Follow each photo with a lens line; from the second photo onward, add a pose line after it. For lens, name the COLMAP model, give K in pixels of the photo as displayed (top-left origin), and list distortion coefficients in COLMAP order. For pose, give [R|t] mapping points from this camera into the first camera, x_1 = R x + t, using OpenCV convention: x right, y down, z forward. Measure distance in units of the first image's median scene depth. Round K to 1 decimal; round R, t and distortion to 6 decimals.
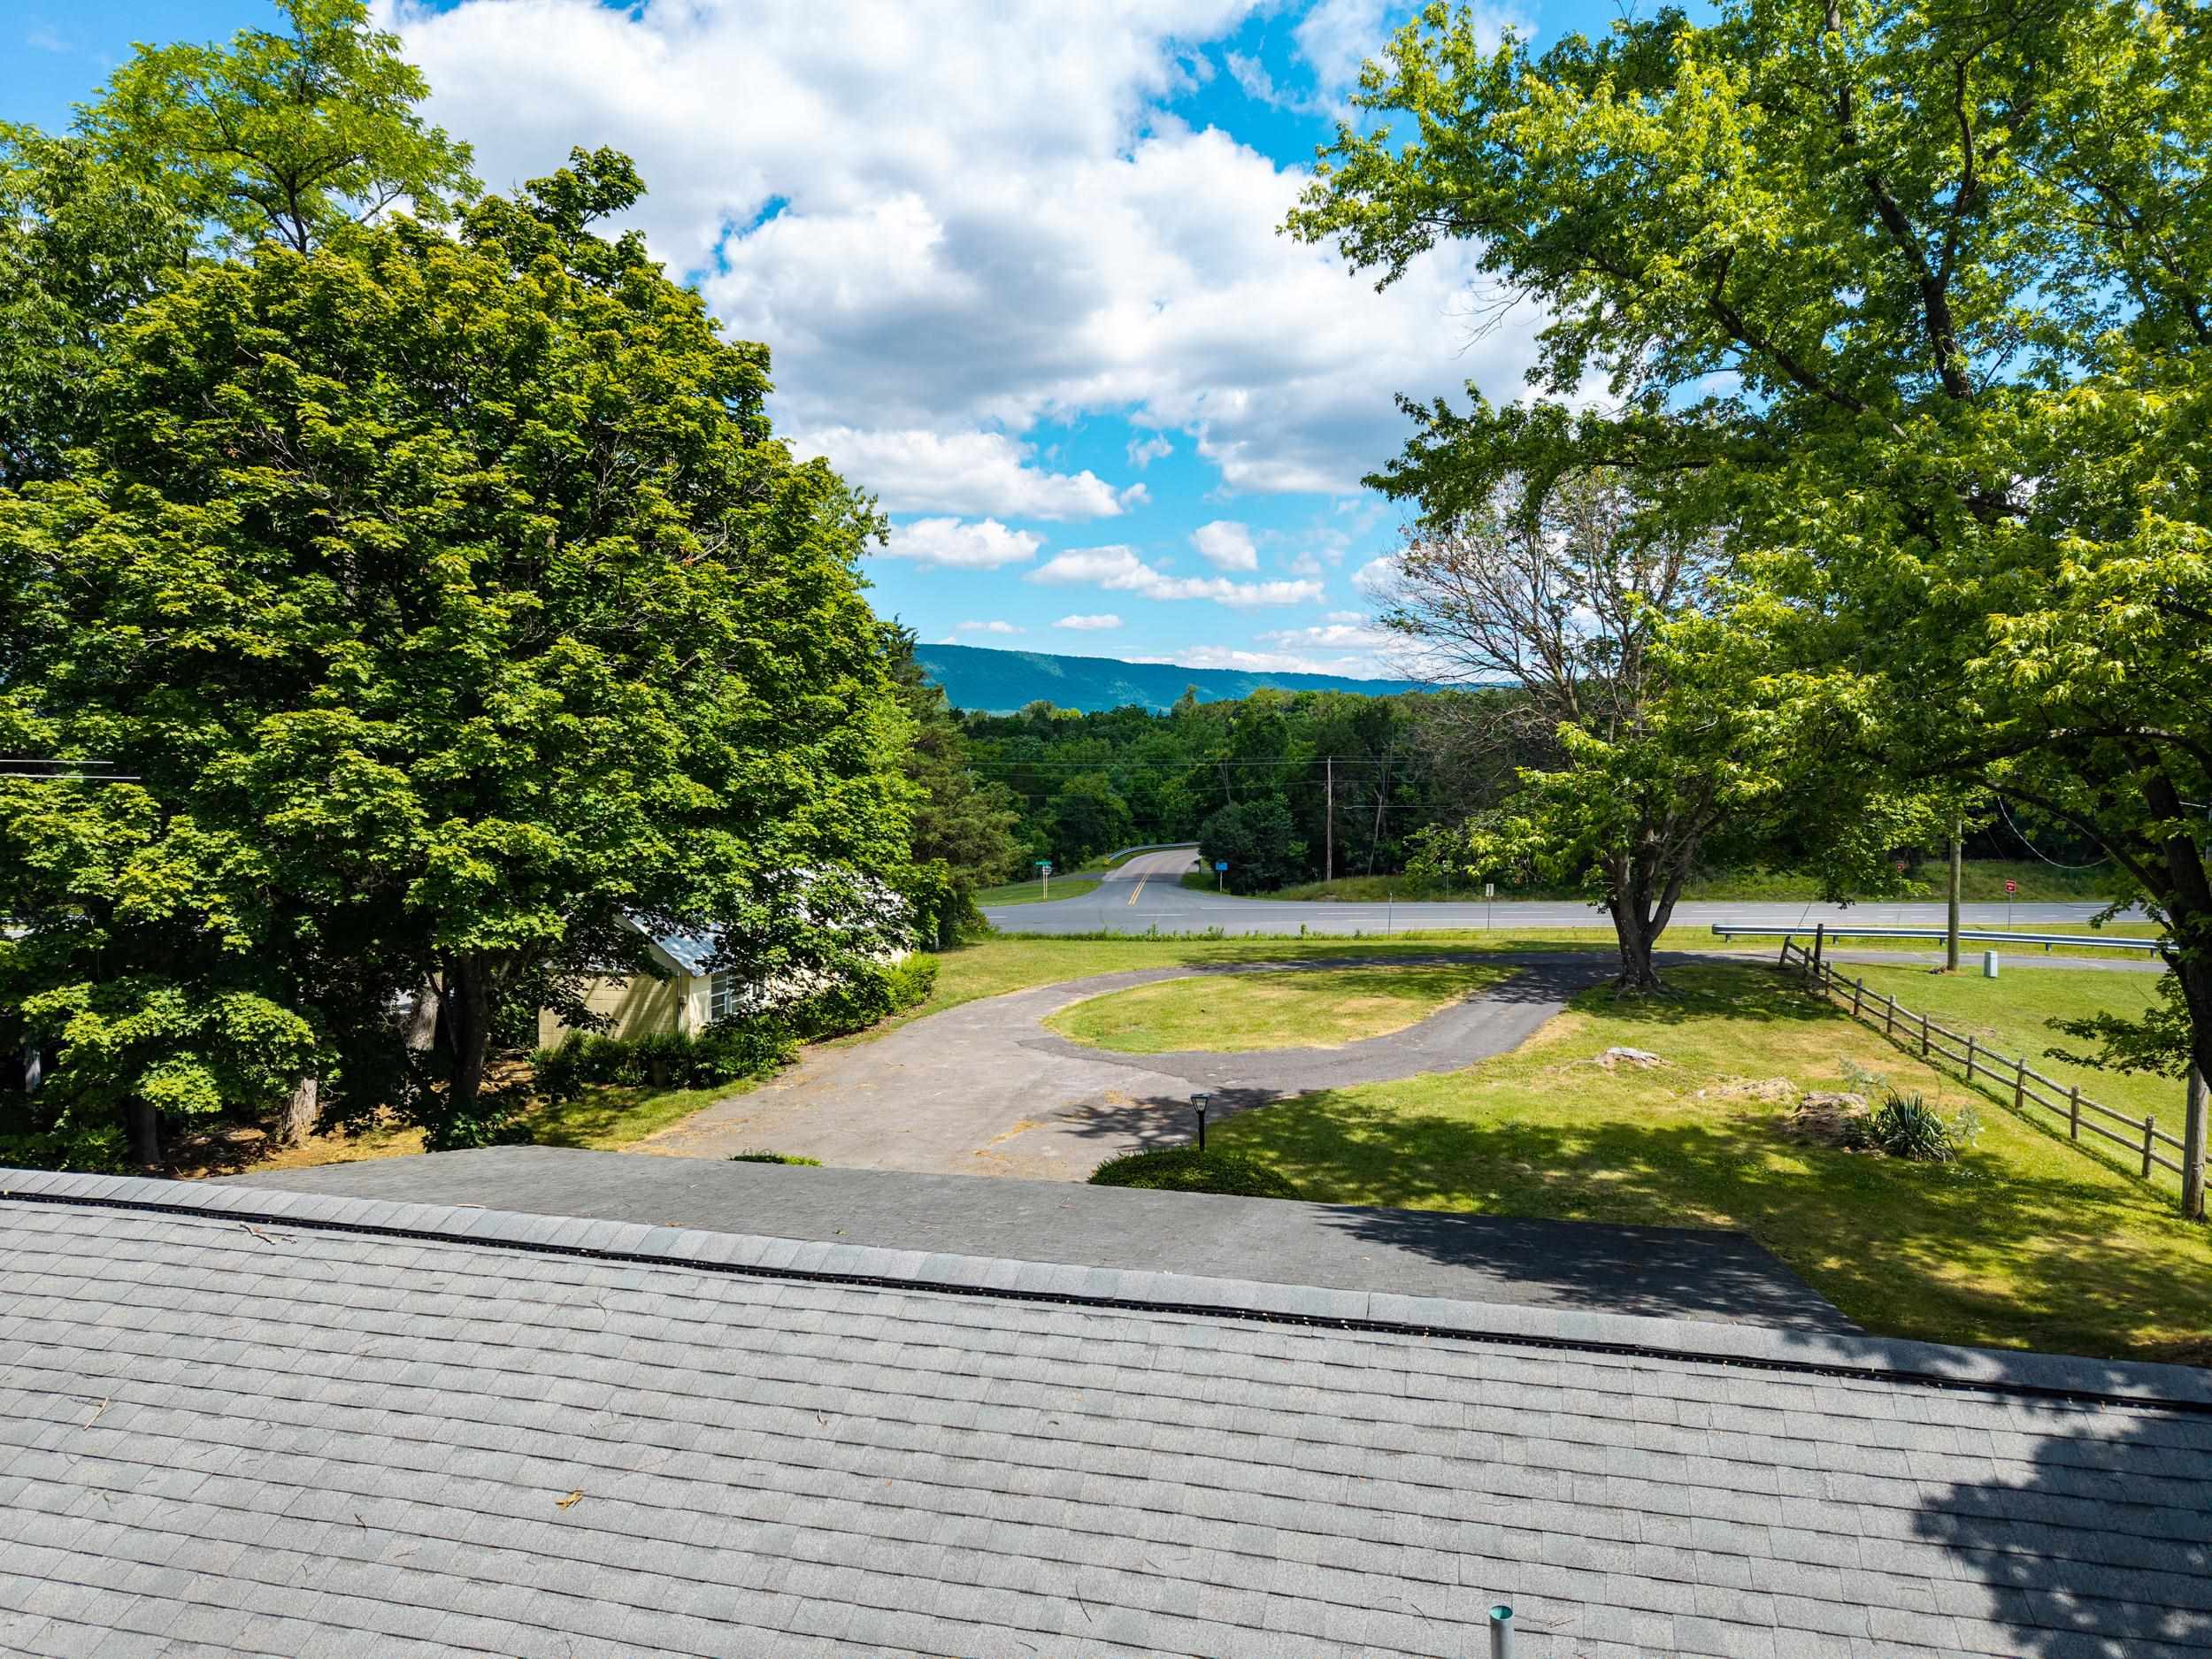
lens RADIAL K [[1446.9, 0, 1115.8], [0, 1446.9, 845.8], [0, 0, 1]] dist [-0.004899, -0.002350]
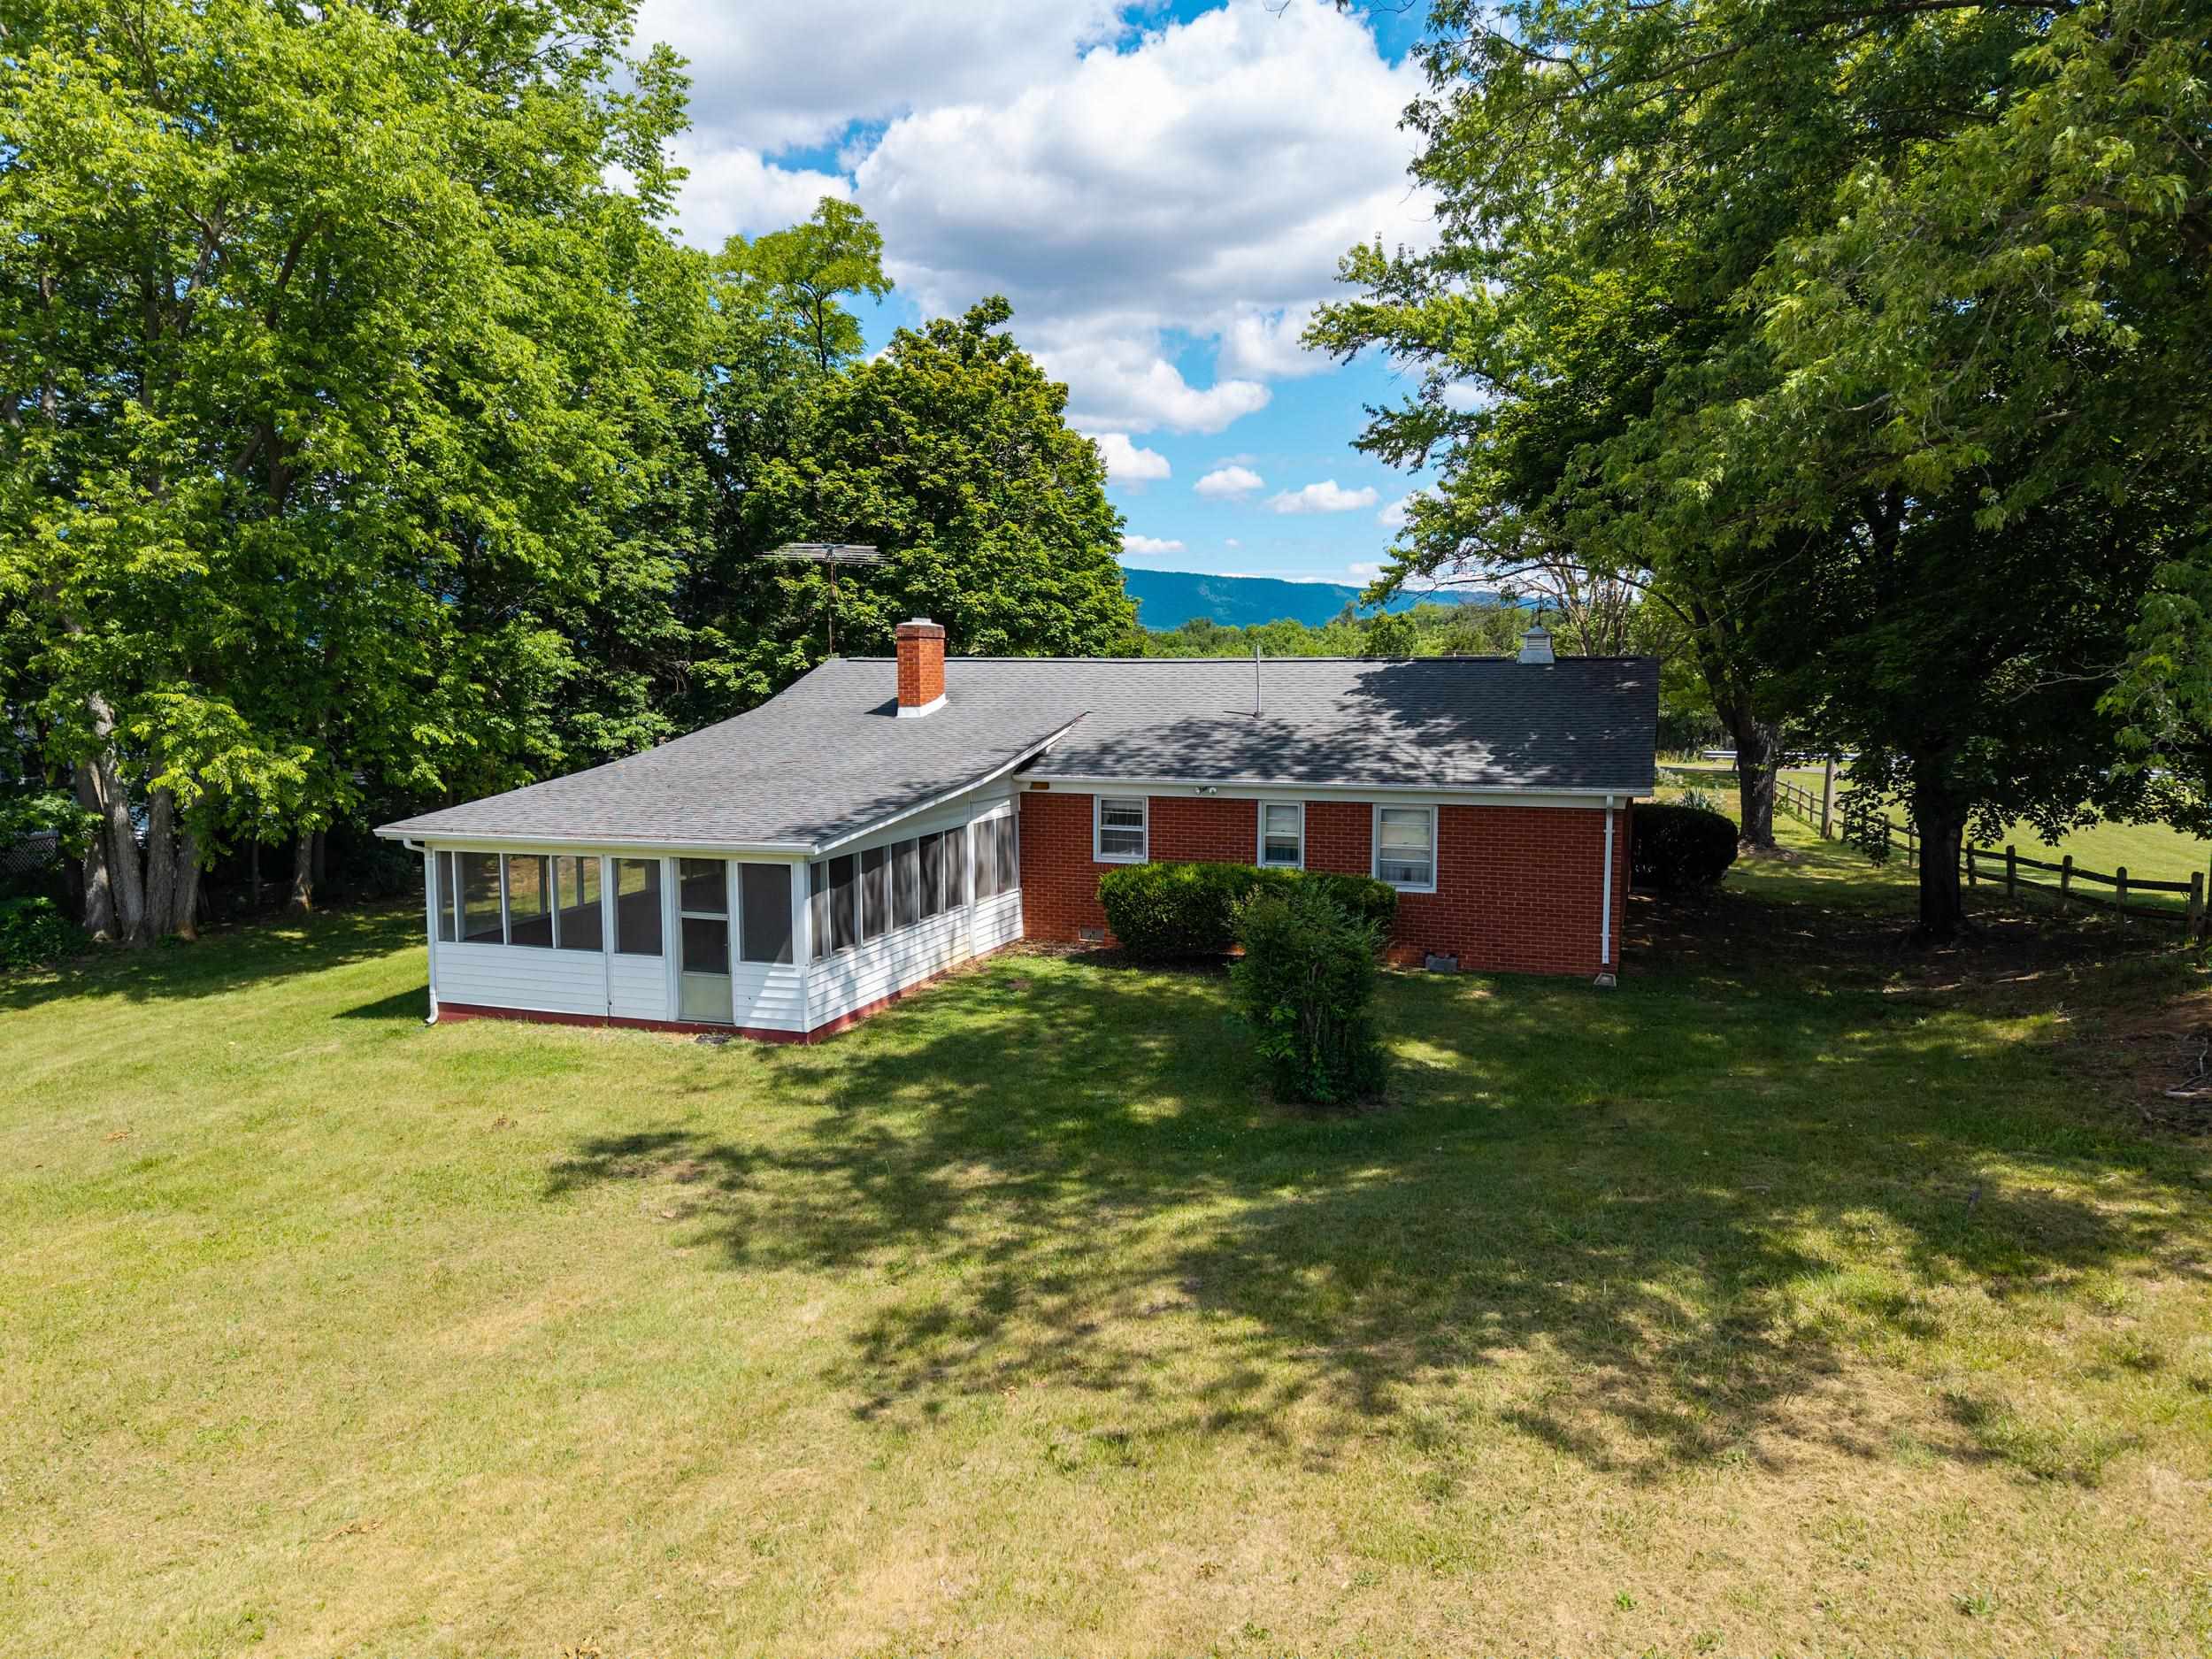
lens RADIAL K [[1474.7, 0, 1126.4], [0, 1474.7, 877.1], [0, 0, 1]] dist [0.005705, -0.012996]
pose [[0.995256, 0.008959, -0.096879, 0.069002], [-0.002496, 0.997774, 0.066635, 0.263212], [0.097261, -0.066077, 0.993063, -1.358879]]
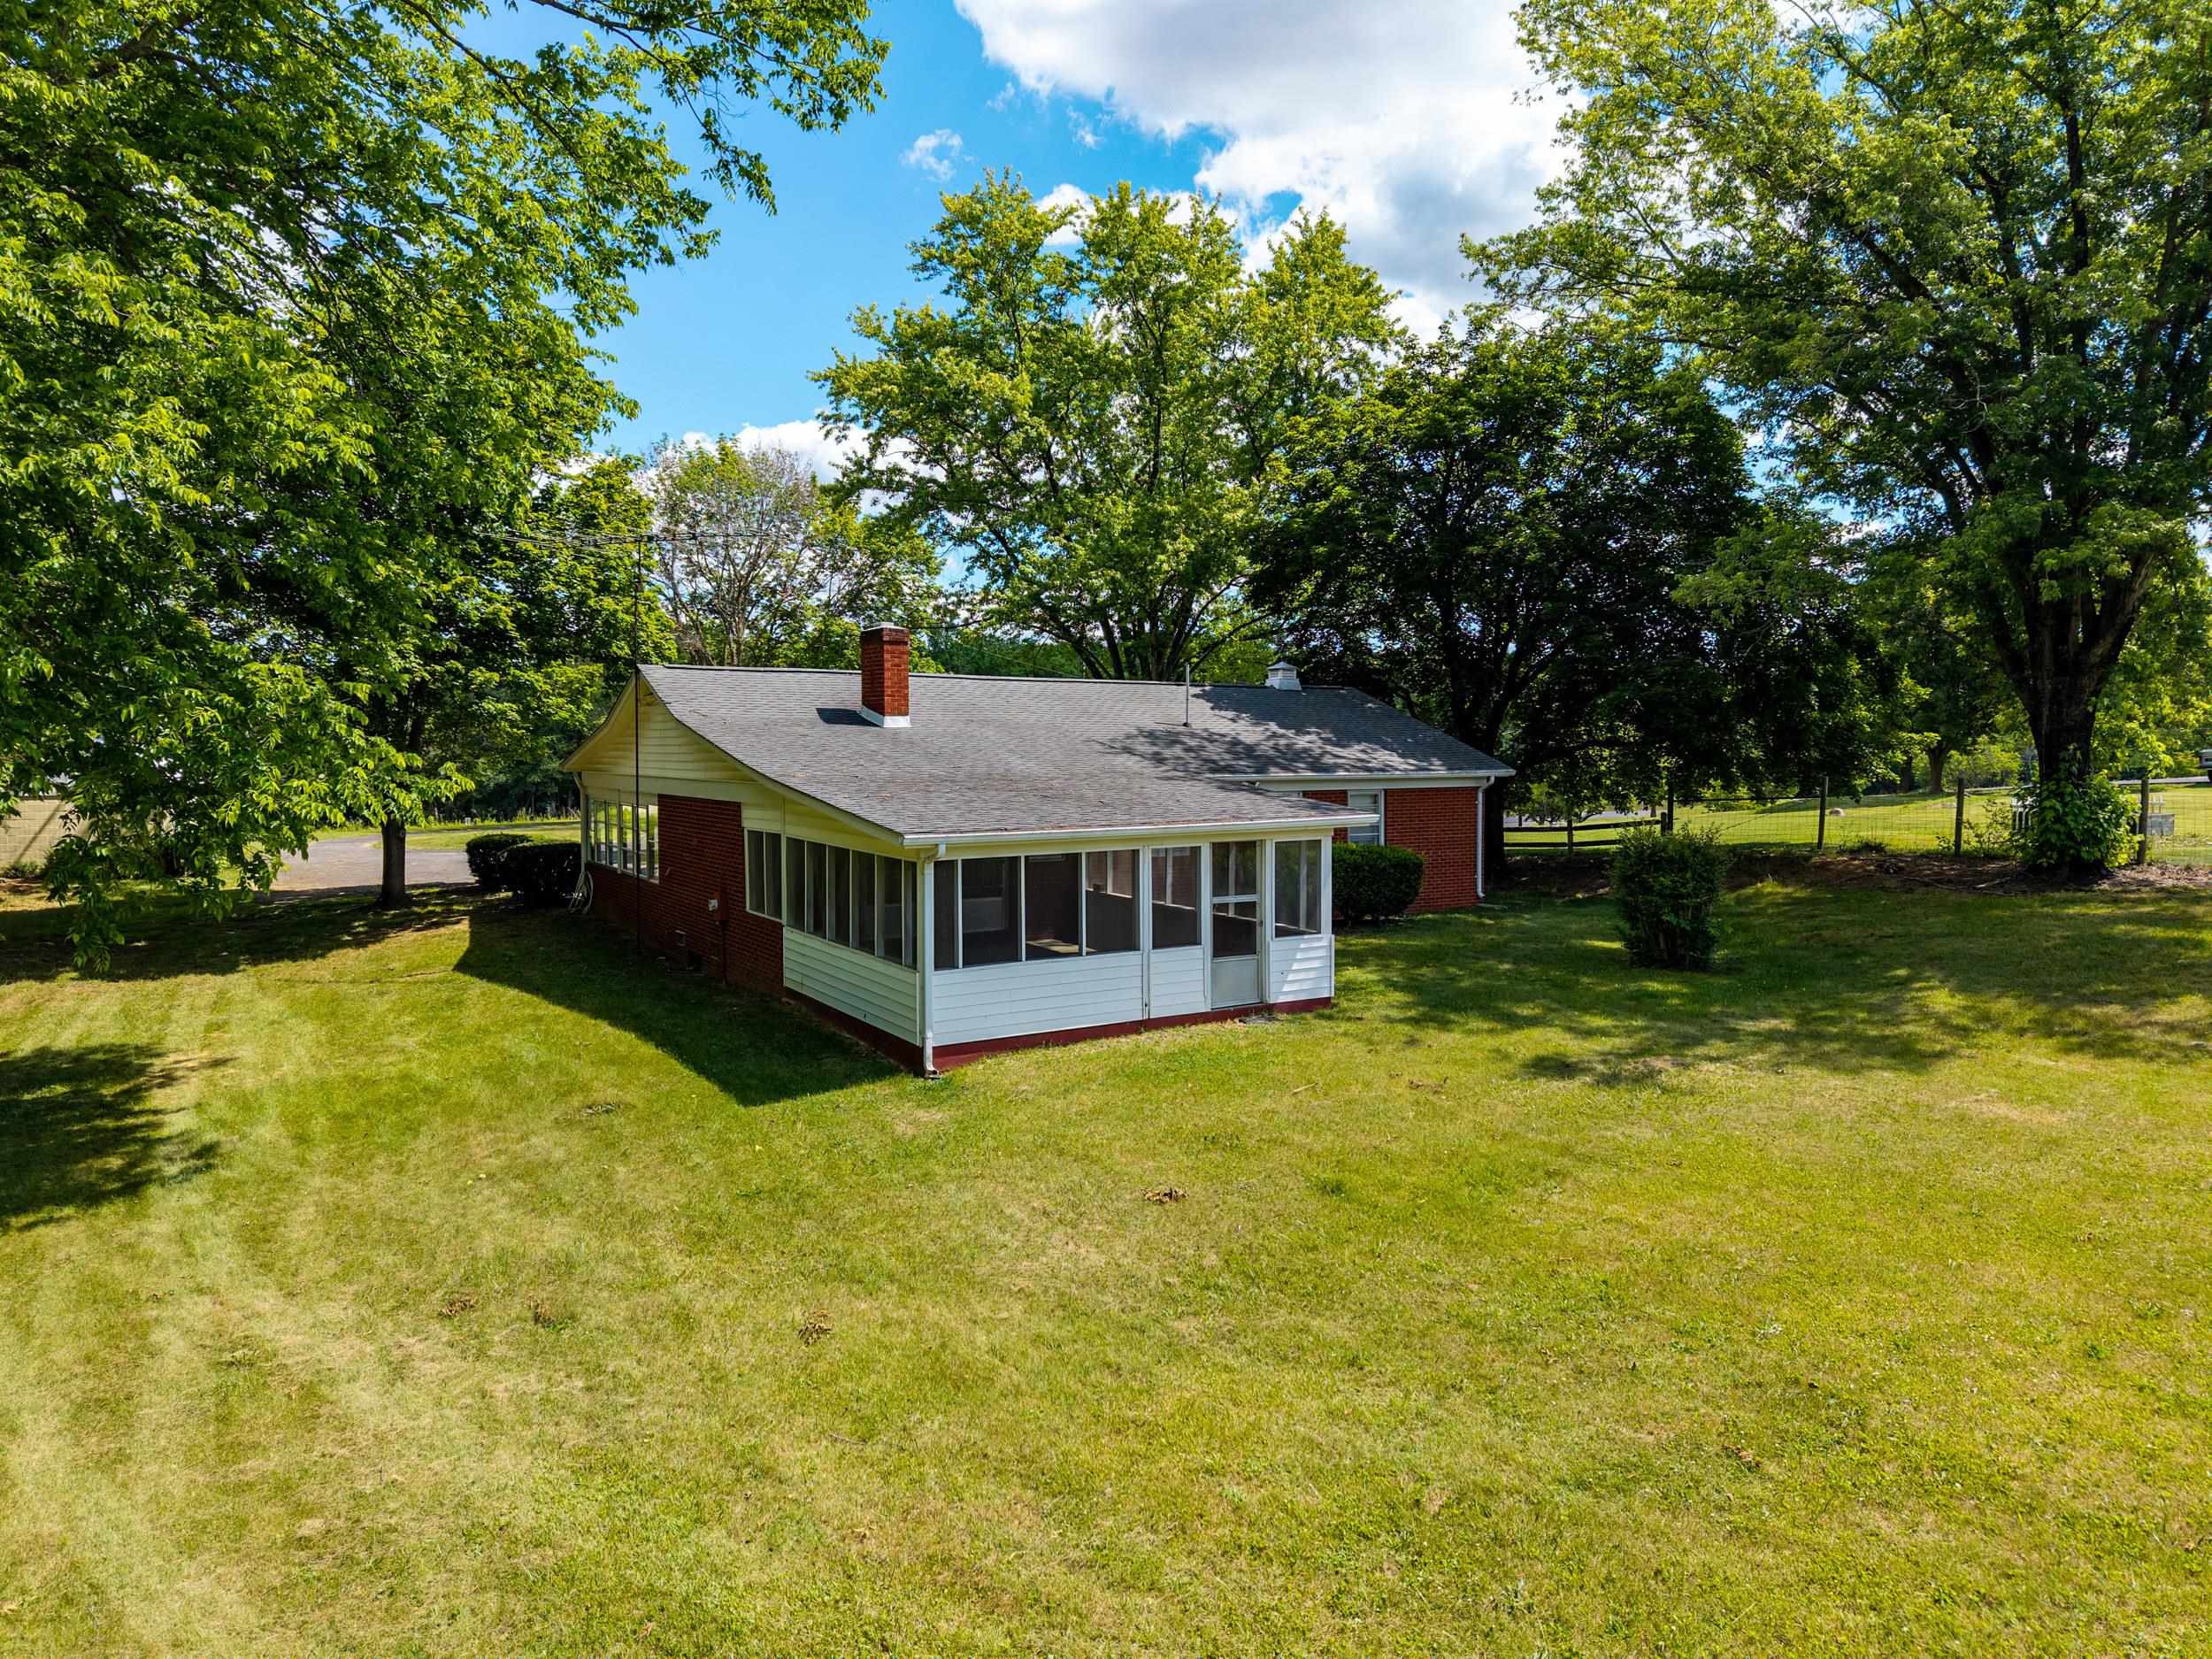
lens RADIAL K [[1474.7, 0, 1116.0], [0, 1474.7, 838.1], [0, 0, 1]] dist [0.005705, -0.012996]
pose [[0.696297, -0.046282, 0.716261, -1.307884], [0.050300, 0.998612, 0.015628, 0.302083], [-0.715990, 0.025146, 0.697658, -0.974008]]
